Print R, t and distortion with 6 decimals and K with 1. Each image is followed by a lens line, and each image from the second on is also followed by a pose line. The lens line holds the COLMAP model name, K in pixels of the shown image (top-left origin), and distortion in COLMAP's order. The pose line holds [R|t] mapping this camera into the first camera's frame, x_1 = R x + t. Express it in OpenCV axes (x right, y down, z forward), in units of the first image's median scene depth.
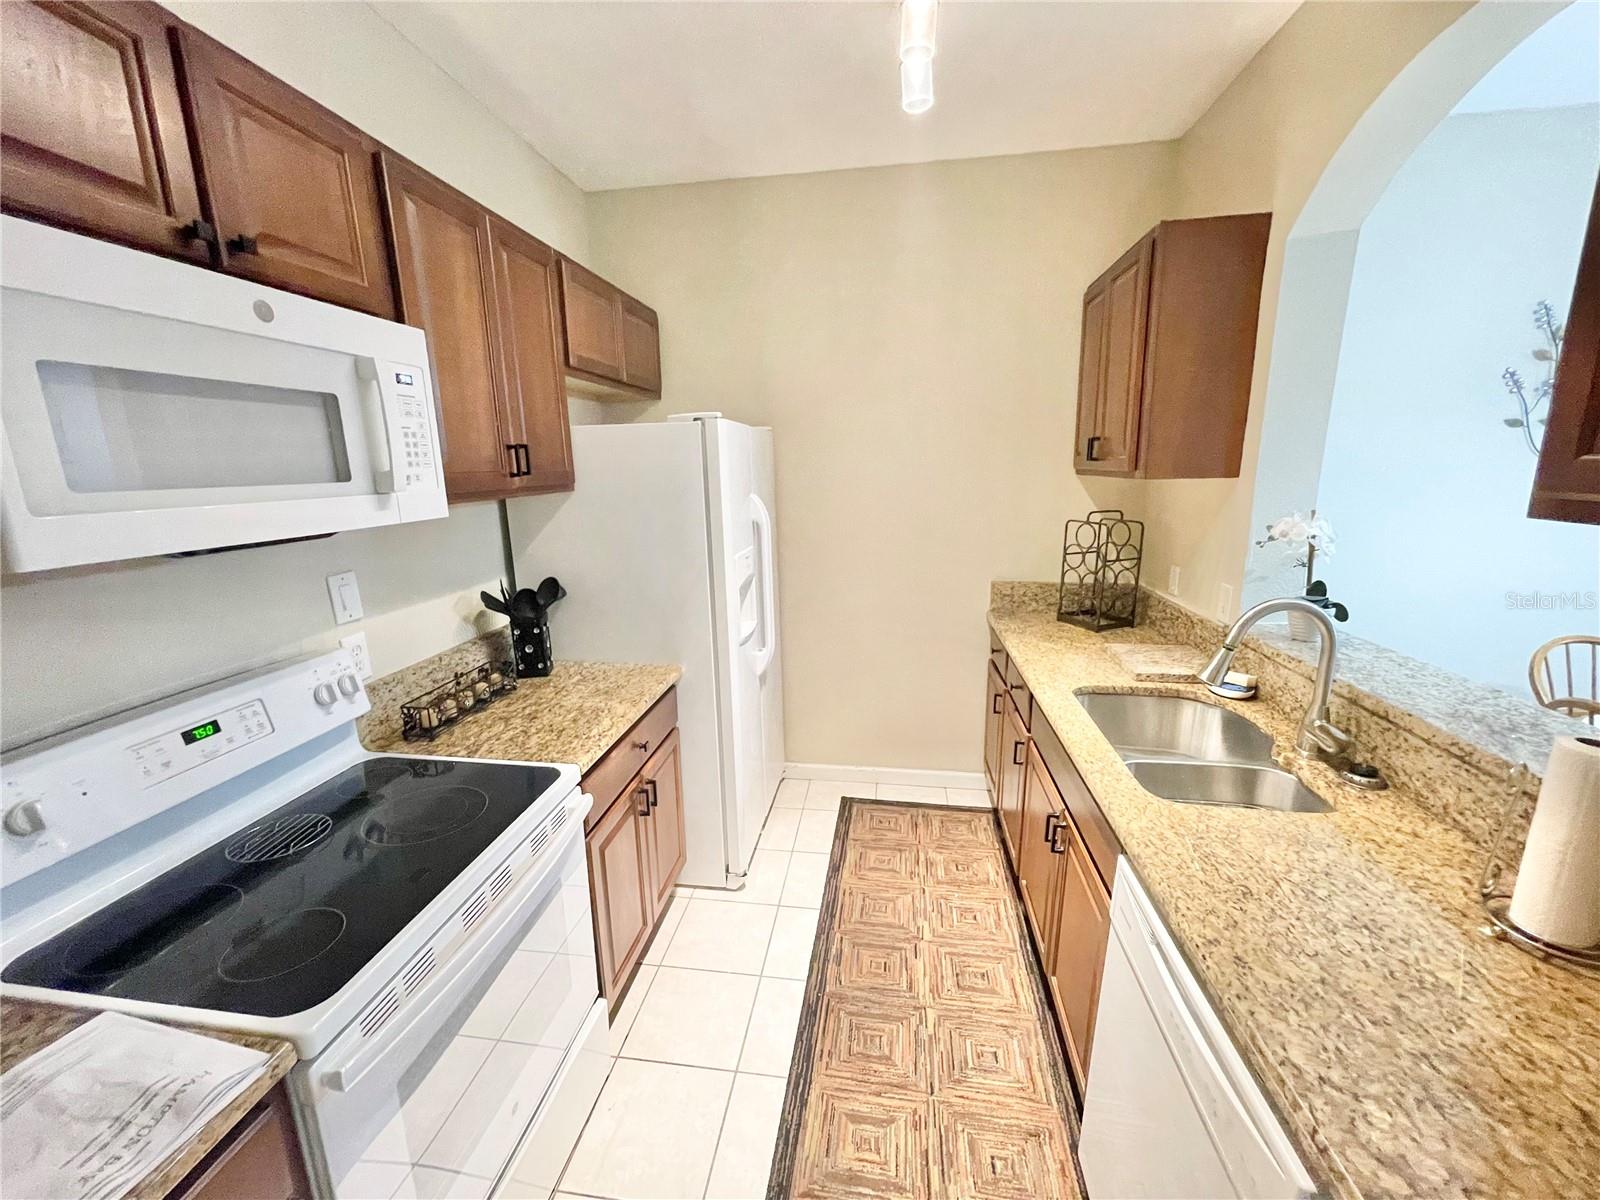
lens RADIAL K [[643.9, 0, 789.7], [0, 643.9, 599.2], [0, 0, 1]] dist [-0.002587, -0.000453]
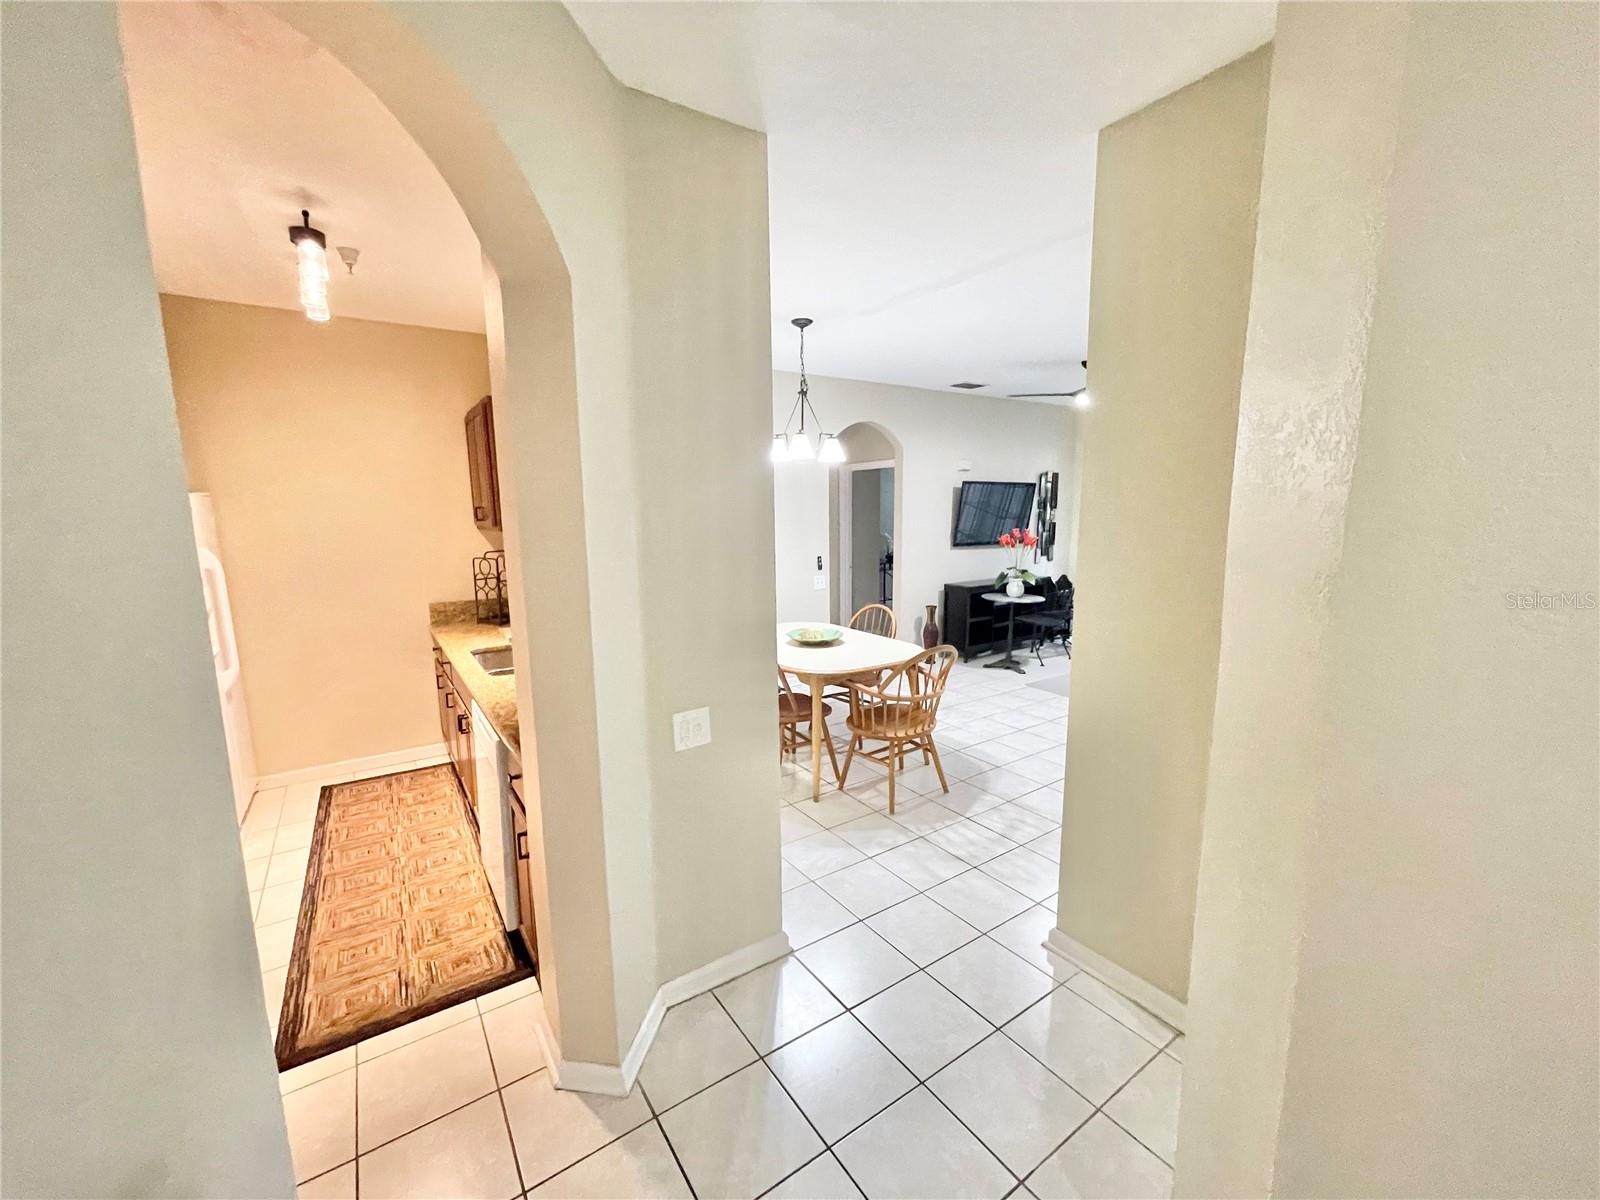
lens RADIAL K [[643.9, 0, 798.7], [0, 643.9, 624.7], [0, 0, 1]] dist [-0.002587, -0.000453]
pose [[0.728237, -0.098956, 0.678144, -0.072745], [0.127597, 0.991796, 0.007702, 0.131351], [-0.673342, 0.080920, 0.734889, -0.698186]]
